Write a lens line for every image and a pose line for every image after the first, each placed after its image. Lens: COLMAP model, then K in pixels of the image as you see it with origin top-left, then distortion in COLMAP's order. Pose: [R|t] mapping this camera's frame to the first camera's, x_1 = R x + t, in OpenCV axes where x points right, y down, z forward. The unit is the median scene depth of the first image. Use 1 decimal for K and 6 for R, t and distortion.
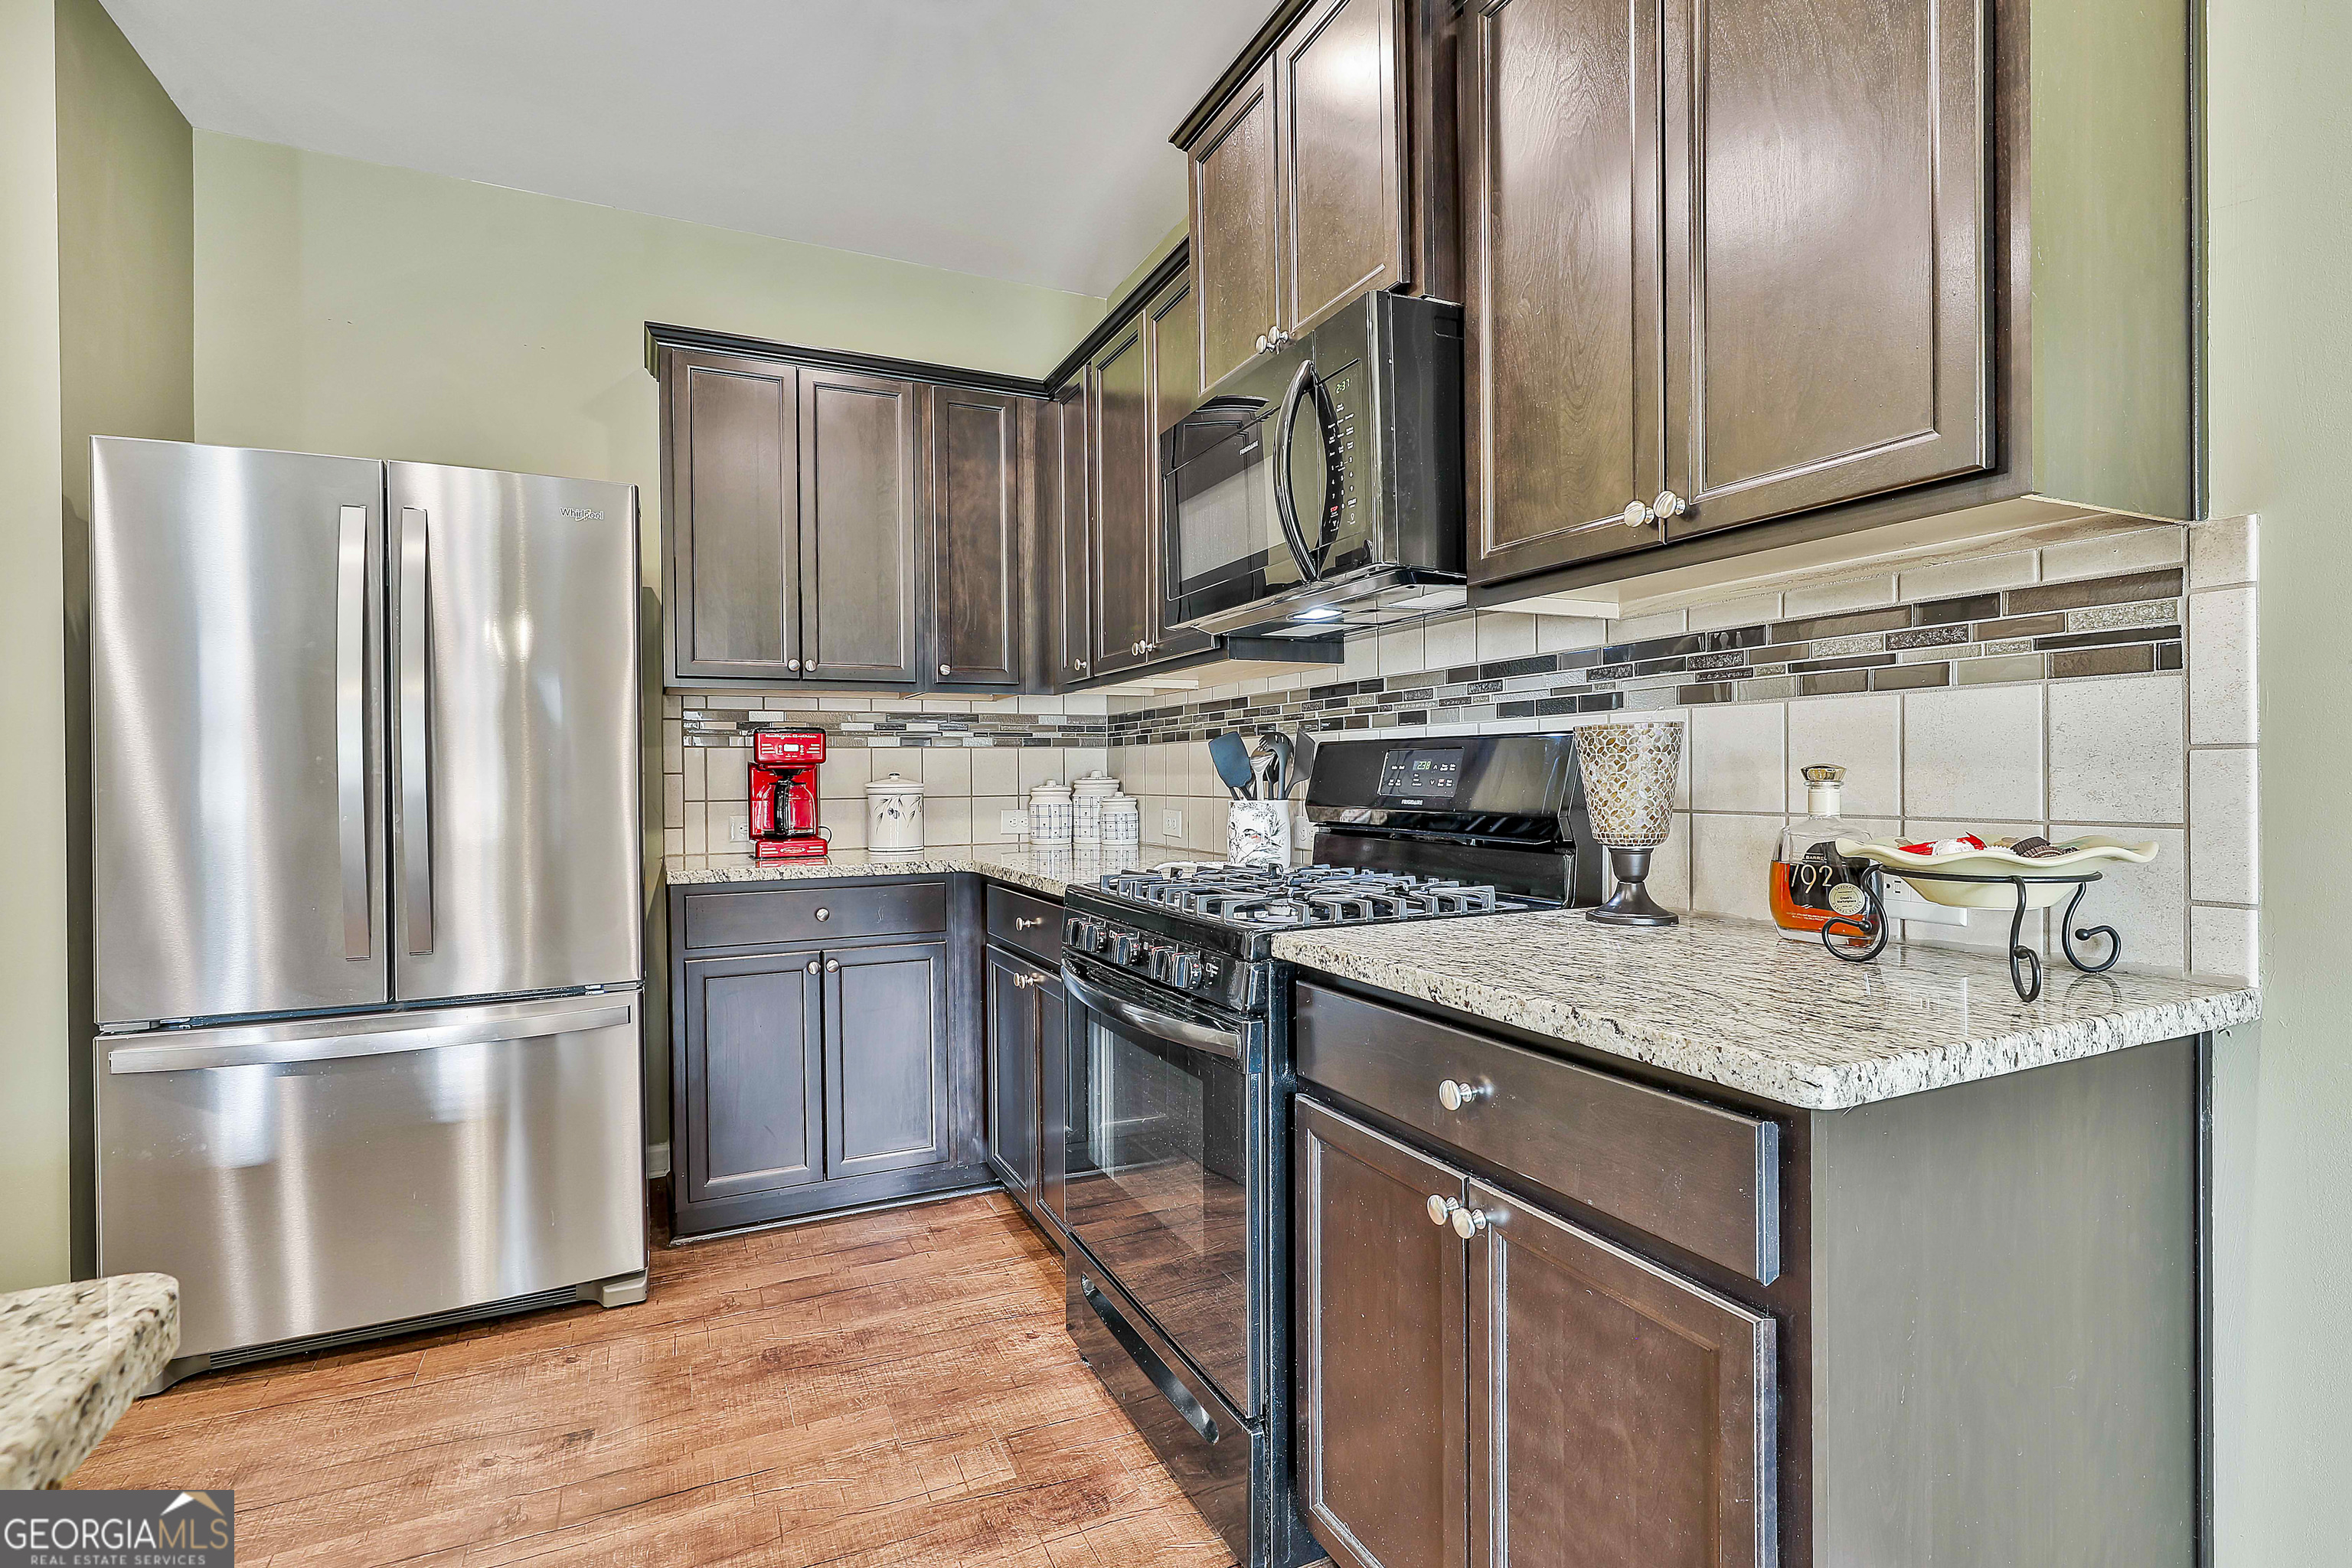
lens RADIAL K [[1114.1, 0, 1176.9], [0, 1114.1, 776.2], [0, 0, 1]] dist [-0.007646, 0.002683]
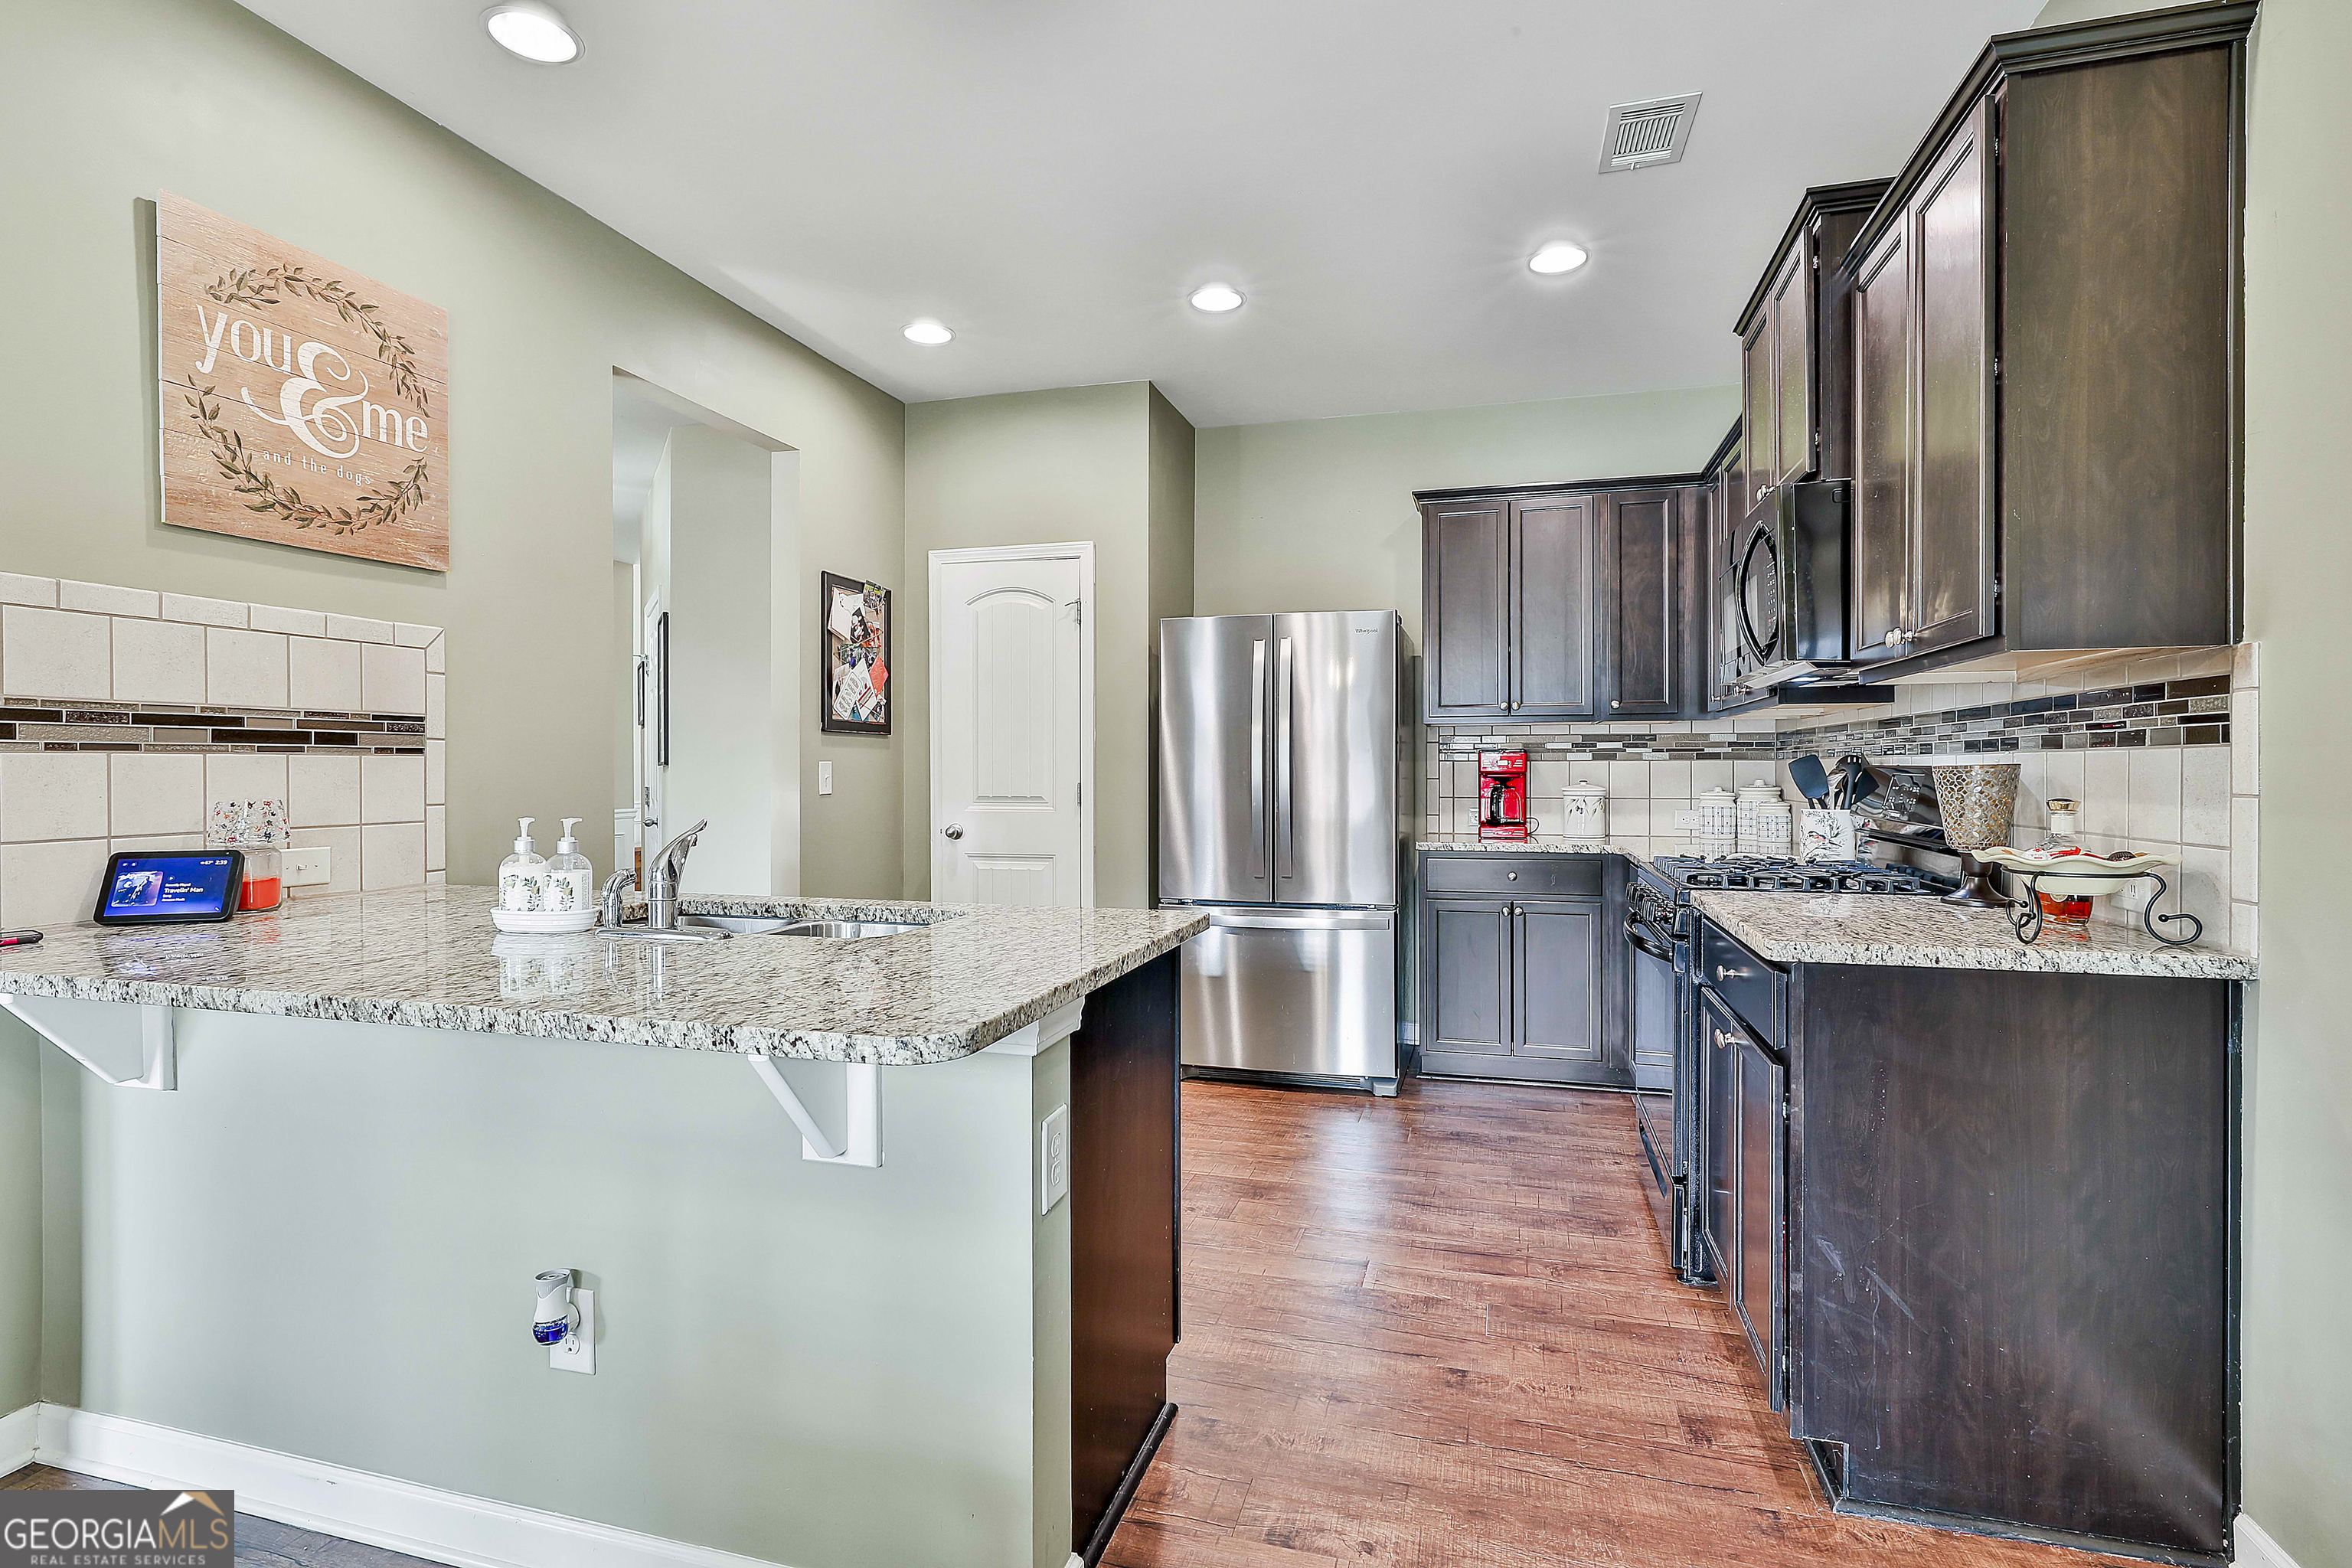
lens RADIAL K [[1114.1, 0, 1196.9], [0, 1114.1, 764.9], [0, 0, 1]] dist [-0.007646, 0.002683]
pose [[0.761161, 0.005361, -0.648541, 0.400727], [-0.006572, 0.999978, 0.000553, -0.028901], [0.648530, 0.003841, 0.761180, -0.501793]]
